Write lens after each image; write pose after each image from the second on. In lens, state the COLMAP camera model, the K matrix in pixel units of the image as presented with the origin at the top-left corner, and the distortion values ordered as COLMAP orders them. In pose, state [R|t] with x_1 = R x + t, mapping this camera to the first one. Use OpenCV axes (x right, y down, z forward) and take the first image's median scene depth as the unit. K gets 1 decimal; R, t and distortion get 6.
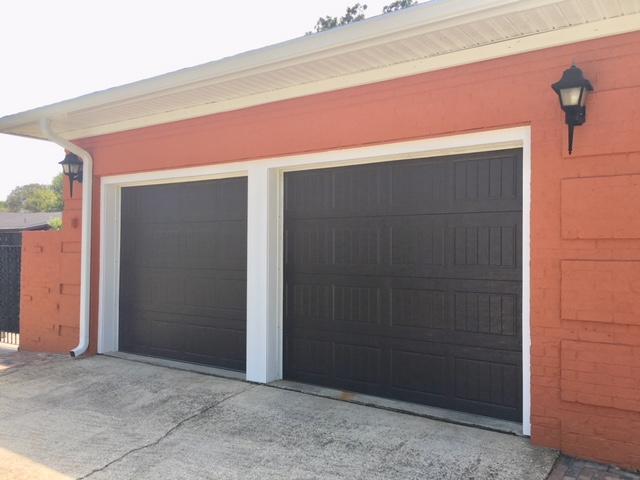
lens RADIAL K [[542.4, 0, 320.0], [0, 542.4, 240.0], [0, 0, 1]] dist [0.014438, 0.002402]
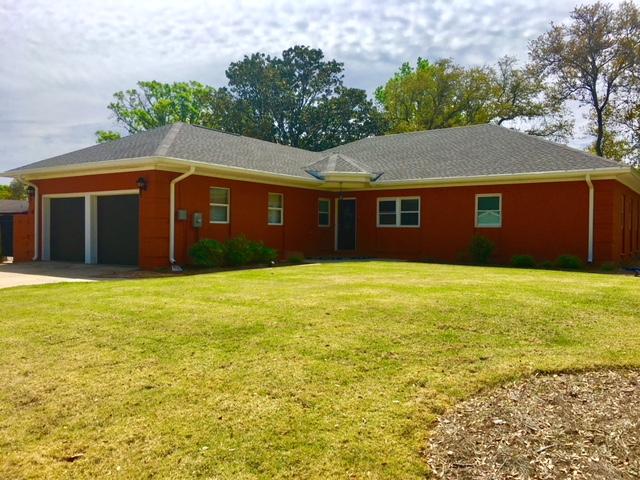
lens RADIAL K [[542.4, 0, 320.0], [0, 542.4, 240.0], [0, 0, 1]] dist [0.014438, 0.002402]
pose [[0.999974, 0.007204, -0.000435, 0.990769], [-0.007189, 0.999585, 0.027880, 0.024034], [0.000635, -0.027876, 0.999611, -1.725702]]
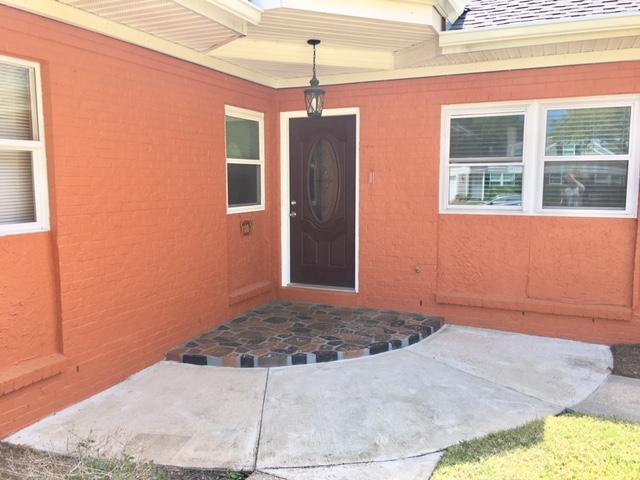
lens RADIAL K [[542.4, 0, 320.0], [0, 542.4, 240.0], [0, 0, 1]] dist [0.014438, 0.002402]
pose [[0.981780, -0.028193, 0.187918, 0.959388], [0.003947, 0.991744, 0.128169, -0.035693], [-0.189980, -0.125092, 0.973786, 0.604558]]
